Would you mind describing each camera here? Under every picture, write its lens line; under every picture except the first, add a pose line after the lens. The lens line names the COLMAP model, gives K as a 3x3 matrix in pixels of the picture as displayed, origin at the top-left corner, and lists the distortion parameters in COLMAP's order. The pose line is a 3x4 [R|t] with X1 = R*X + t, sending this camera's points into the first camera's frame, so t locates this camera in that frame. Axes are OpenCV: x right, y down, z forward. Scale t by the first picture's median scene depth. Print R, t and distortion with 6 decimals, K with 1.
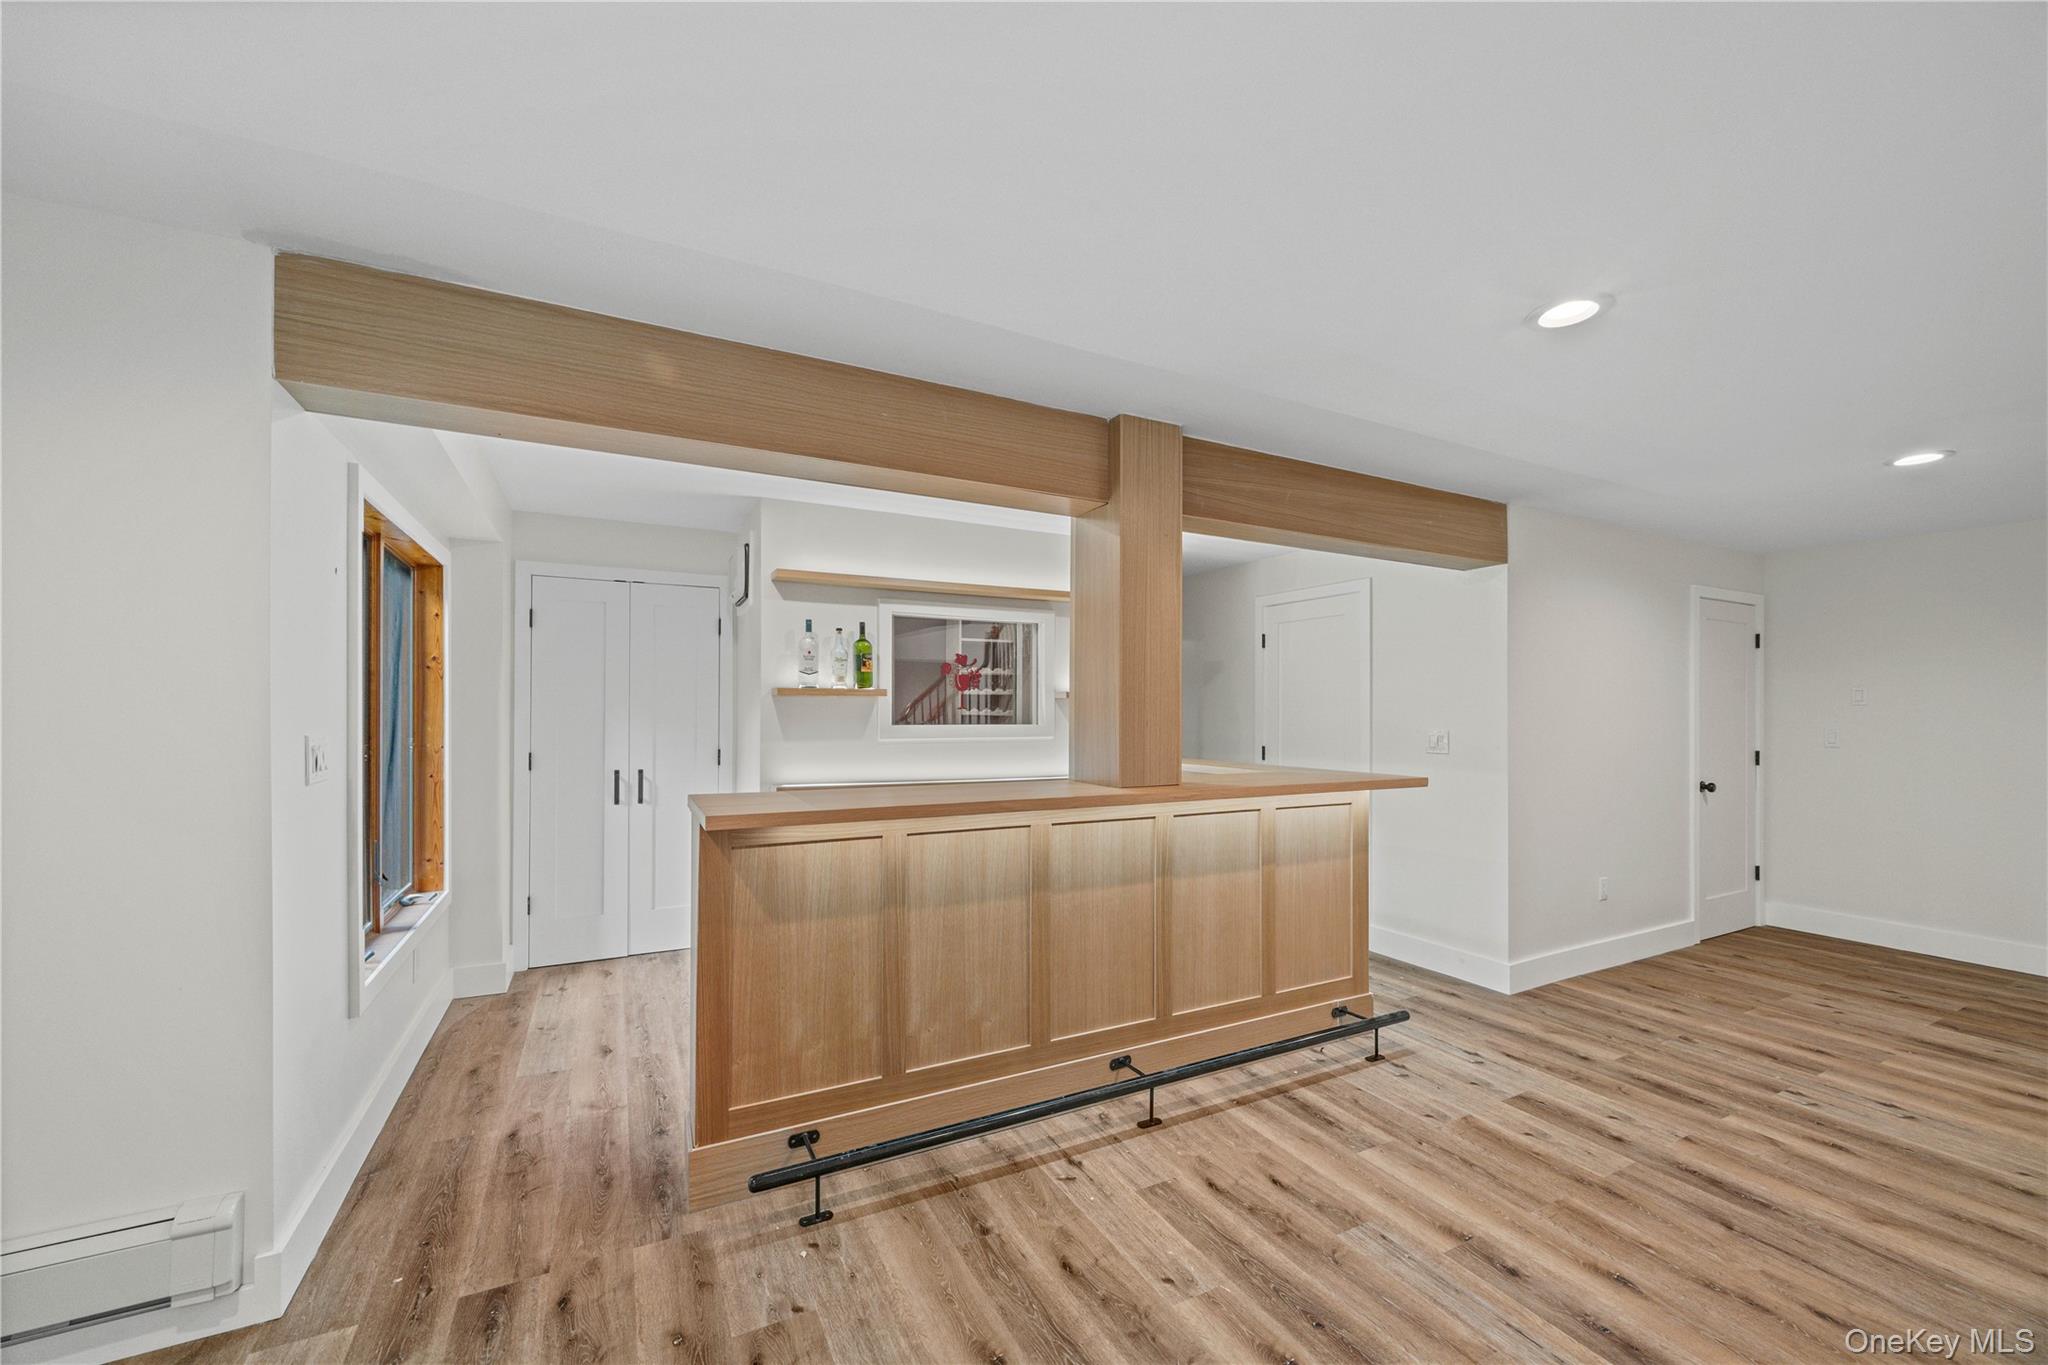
lens RADIAL K [[792.2, 0, 1032.2], [0, 792.2, 702.8], [0, 0, 1]] dist [-0.002412, 0.000553]
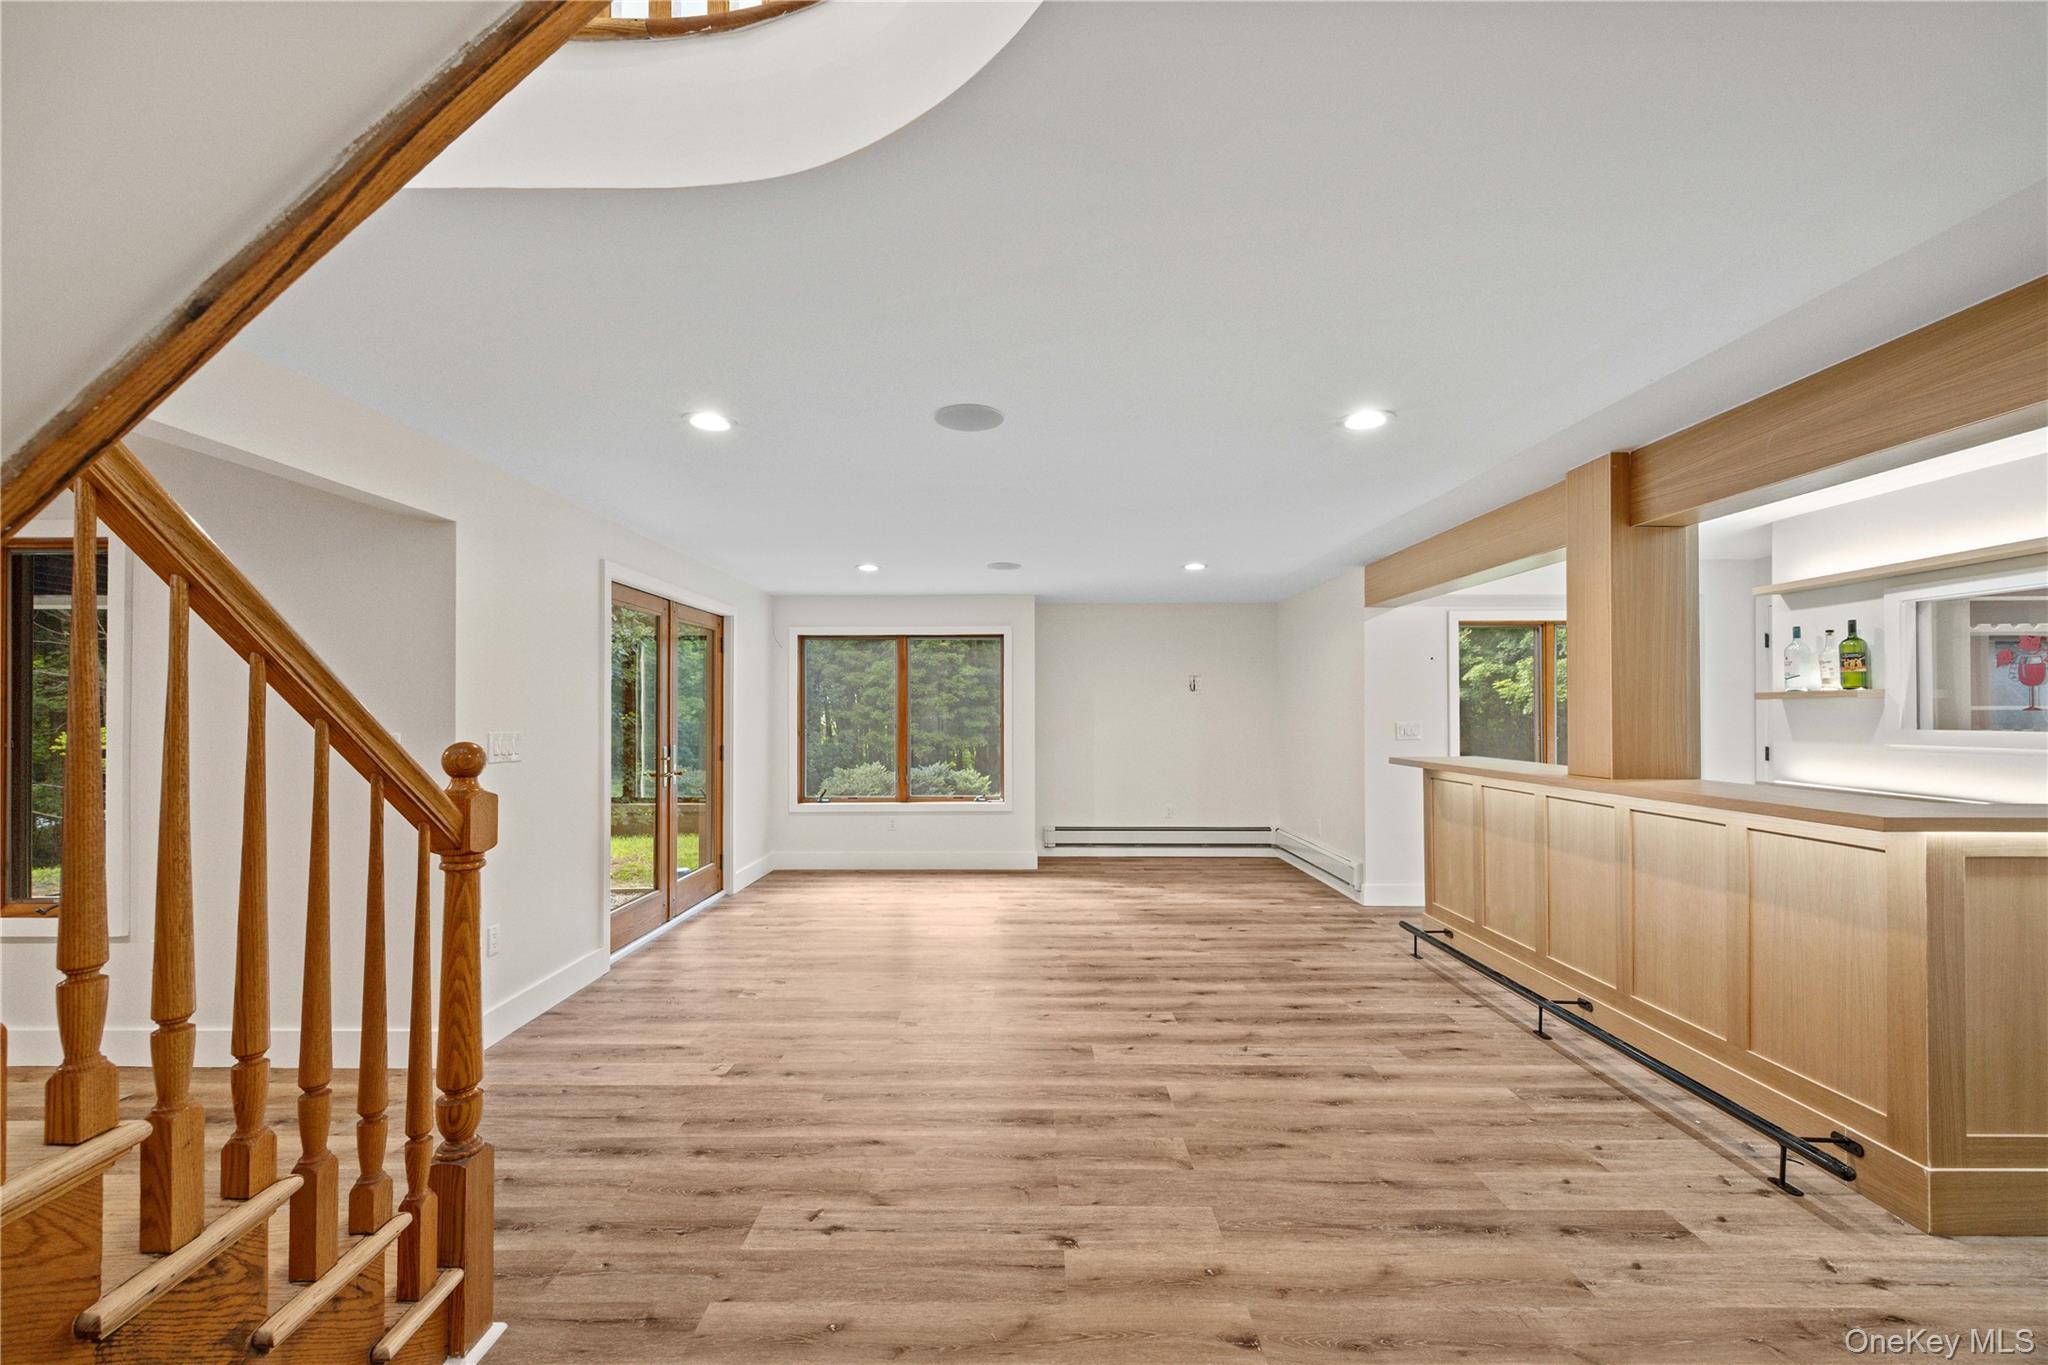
lens RADIAL K [[792.2, 0, 1017.6], [0, 792.2, 701.9], [0, 0, 1]] dist [-0.002412, 0.000553]
pose [[-0.468413, -0.014644, -0.883388, 1.590644], [0.006755, 0.999774, -0.020155, 0.012984], [0.883484, -0.015408, -0.468208, 0.811415]]
